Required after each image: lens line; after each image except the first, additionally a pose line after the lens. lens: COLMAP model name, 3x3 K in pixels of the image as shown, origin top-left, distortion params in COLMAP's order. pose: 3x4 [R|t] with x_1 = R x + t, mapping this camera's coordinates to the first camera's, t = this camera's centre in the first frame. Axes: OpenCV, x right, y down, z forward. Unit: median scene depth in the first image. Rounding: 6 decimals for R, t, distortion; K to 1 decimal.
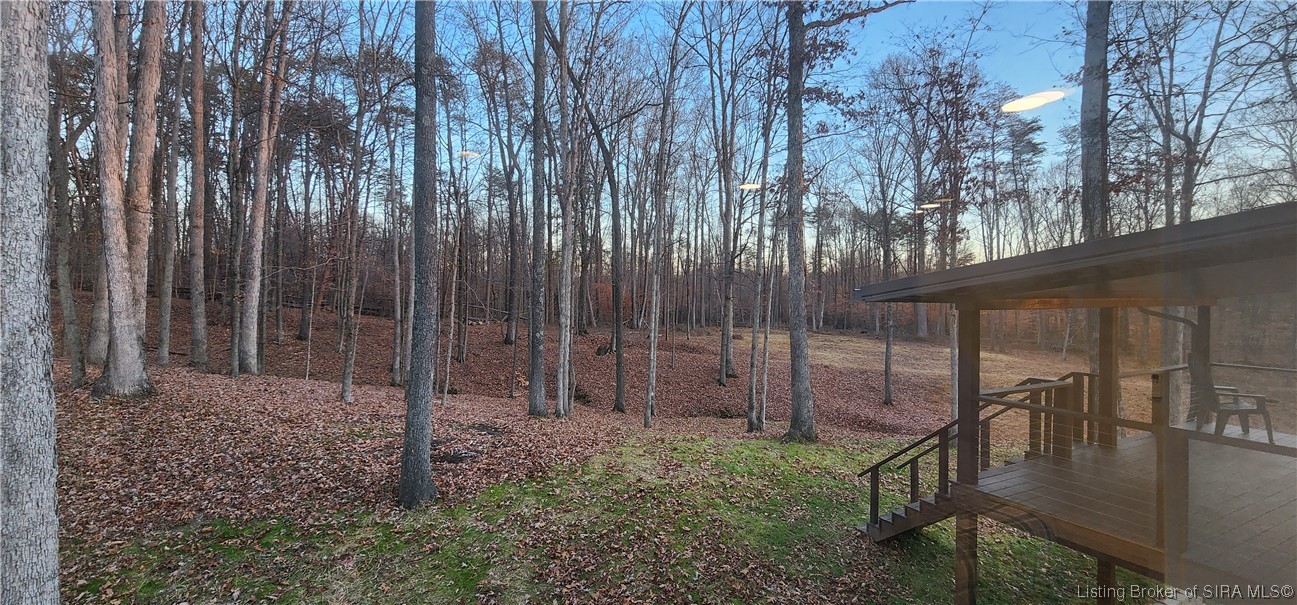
lens RADIAL K [[546.8, 0, 652.3], [0, 546.8, 299.5], [0, 0, 1]] dist [0.018432, -0.003887]
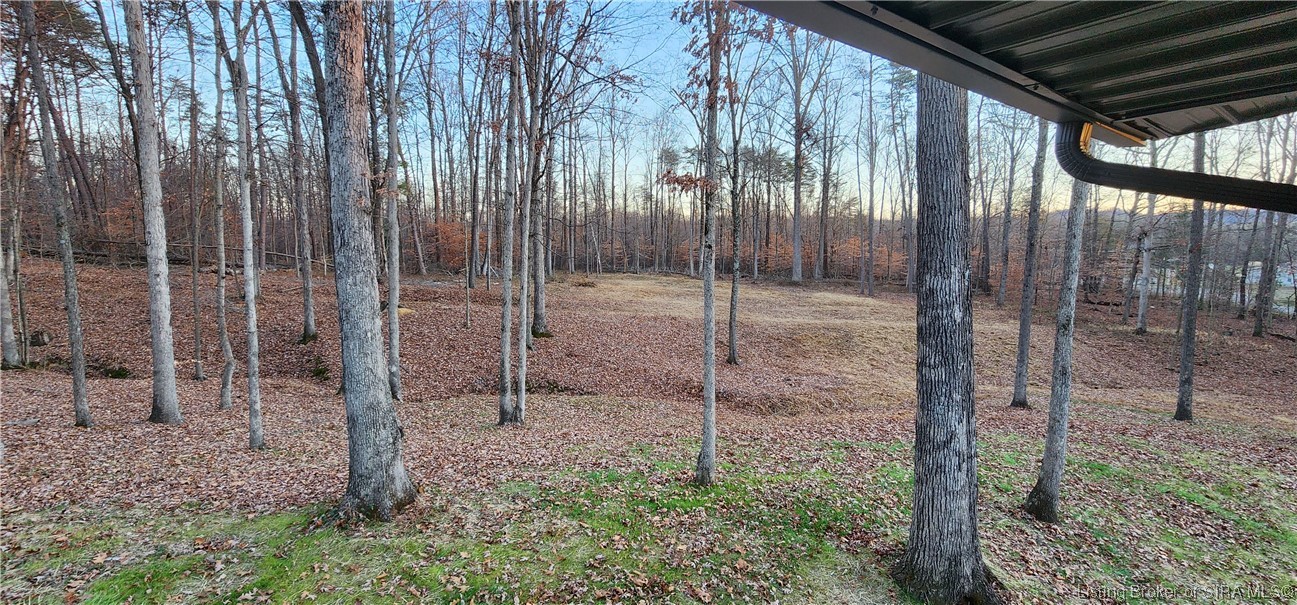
lens RADIAL K [[546.8, 0, 652.3], [0, 546.8, 299.5], [0, 0, 1]] dist [0.018432, -0.003887]
pose [[0.986890, -0.017655, 0.160427, 0.118919], [0.001478, 0.994946, 0.100401, 0.006390], [-0.161389, -0.098847, 0.981928, 0.137403]]
